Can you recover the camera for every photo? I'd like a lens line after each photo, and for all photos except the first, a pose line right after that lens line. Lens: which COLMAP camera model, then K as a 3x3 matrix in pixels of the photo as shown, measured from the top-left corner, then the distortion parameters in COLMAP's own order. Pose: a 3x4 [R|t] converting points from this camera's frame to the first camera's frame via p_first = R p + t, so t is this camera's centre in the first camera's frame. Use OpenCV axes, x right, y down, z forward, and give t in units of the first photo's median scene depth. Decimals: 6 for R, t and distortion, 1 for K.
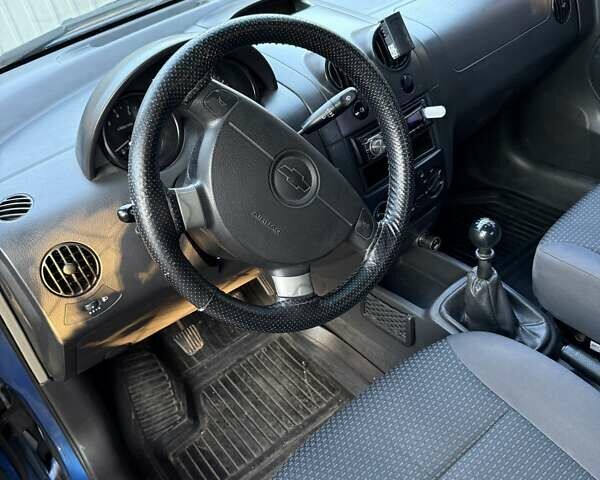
lens RADIAL K [[571.9, 0, 300.0], [0, 571.9, 240.0], [0, 0, 1]] dist [0.144909, -0.326009]
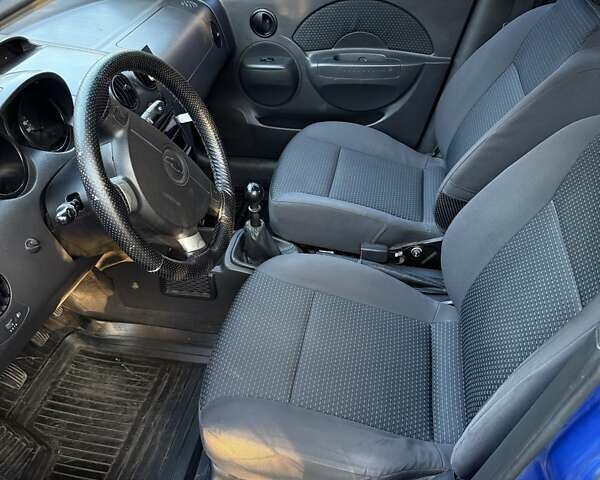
lens RADIAL K [[571.9, 0, 300.0], [0, 571.9, 240.0], [0, 0, 1]] dist [0.144909, -0.326009]
pose [[0.741177, -0.266266, 0.616246, -0.445247], [0.299491, 0.952711, 0.051438, 0.053785], [-0.600800, 0.146435, 0.785872, -0.150054]]
